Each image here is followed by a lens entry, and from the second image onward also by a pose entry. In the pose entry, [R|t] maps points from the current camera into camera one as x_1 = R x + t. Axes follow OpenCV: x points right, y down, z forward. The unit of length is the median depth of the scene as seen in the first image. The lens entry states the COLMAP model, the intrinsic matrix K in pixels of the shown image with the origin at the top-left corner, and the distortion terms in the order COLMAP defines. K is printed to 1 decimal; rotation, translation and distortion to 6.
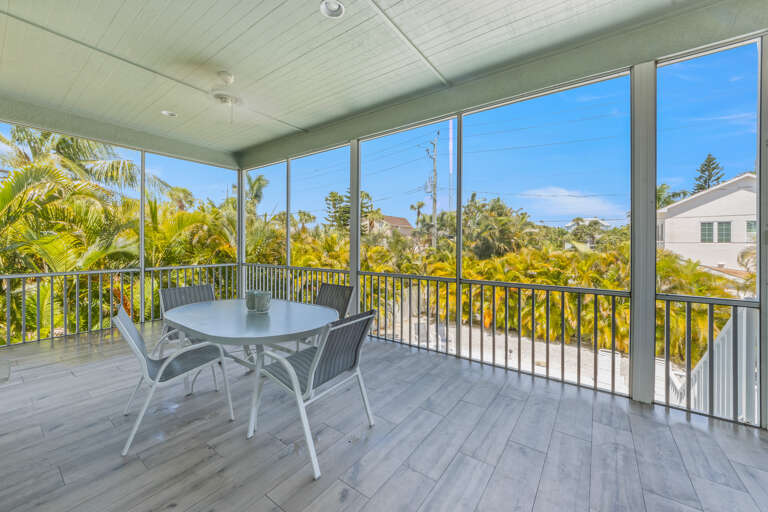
lens RADIAL K [[297.1, 0, 381.0], [0, 297.1, 245.9], [0, 0, 1]] dist [-0.001719, 0.000572]
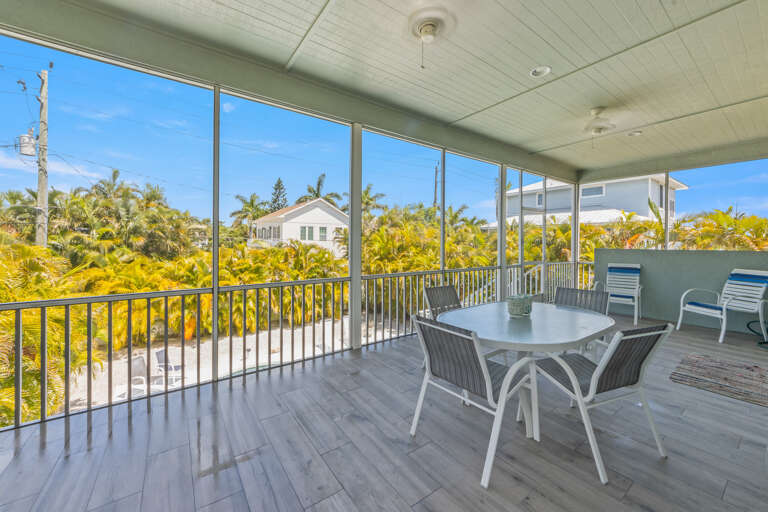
lens RADIAL K [[297.1, 0, 381.0], [0, 297.1, 245.9], [0, 0, 1]] dist [-0.001719, 0.000572]
pose [[0.394426, -0.007177, 0.918900, -0.300263], [-0.002601, 0.999957, 0.008927, -0.004702], [-0.918924, -0.005911, 0.394390, 0.202667]]
